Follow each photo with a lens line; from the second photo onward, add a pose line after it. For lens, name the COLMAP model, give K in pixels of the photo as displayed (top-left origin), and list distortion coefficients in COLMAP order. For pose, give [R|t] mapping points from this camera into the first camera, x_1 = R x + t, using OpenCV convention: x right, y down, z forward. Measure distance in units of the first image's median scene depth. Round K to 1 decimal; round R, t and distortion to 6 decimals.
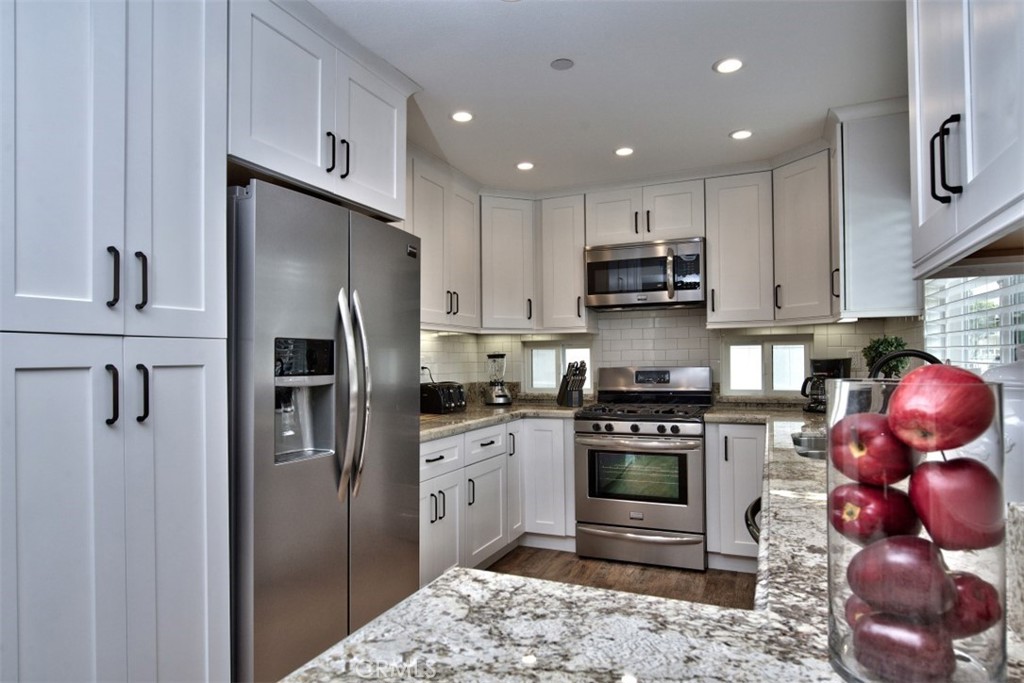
lens RADIAL K [[600.5, 0, 504.8], [0, 600.5, 354.1], [0, 0, 1]] dist [-0.016549, 0.002118]
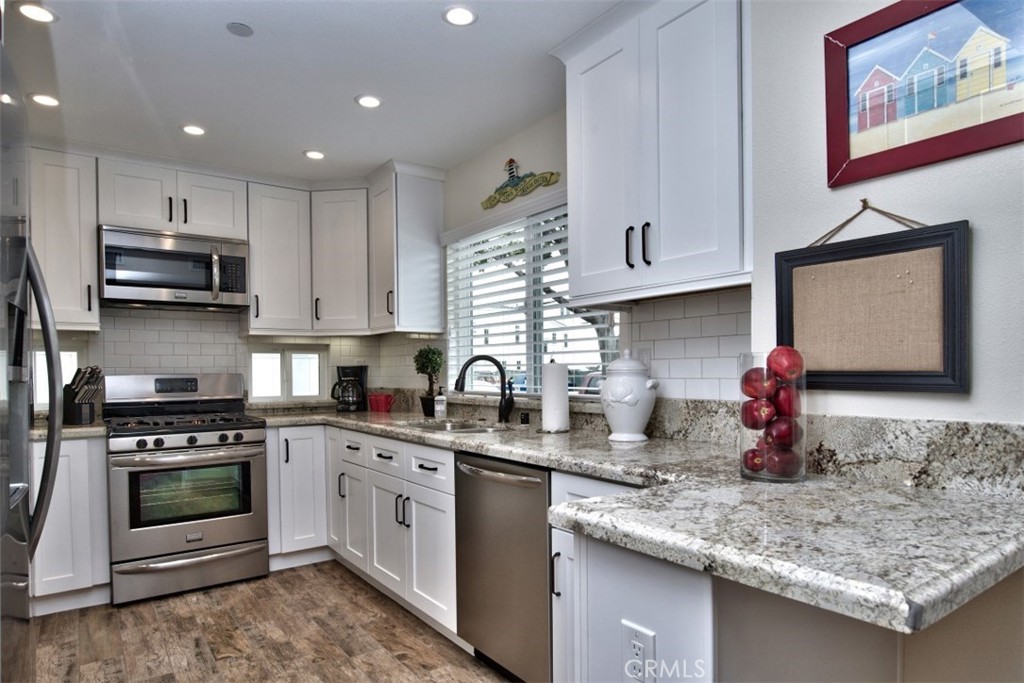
lens RADIAL K [[600.5, 0, 540.2], [0, 600.5, 375.5], [0, 0, 1]] dist [-0.016549, 0.002118]
pose [[0.487072, -0.002001, 0.873359, -0.315677], [-0.003044, 0.999987, 0.003989, 0.021527], [-0.873356, -0.004602, 0.487060, 0.111280]]
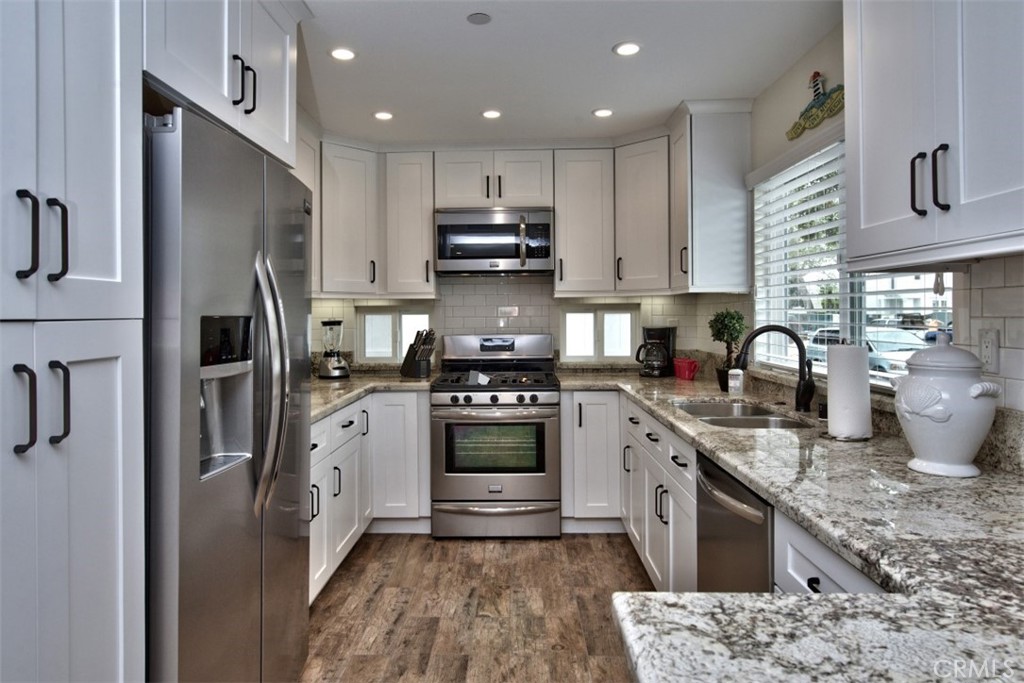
lens RADIAL K [[627.2, 0, 505.0], [0, 627.2, 313.8], [0, 0, 1]] dist [-0.010155, 0.000235]
pose [[0.924072, 0.006451, 0.382163, -0.160493], [-0.007568, 0.999970, 0.001422, -0.016865], [-0.382143, -0.004206, 0.924094, 0.052670]]
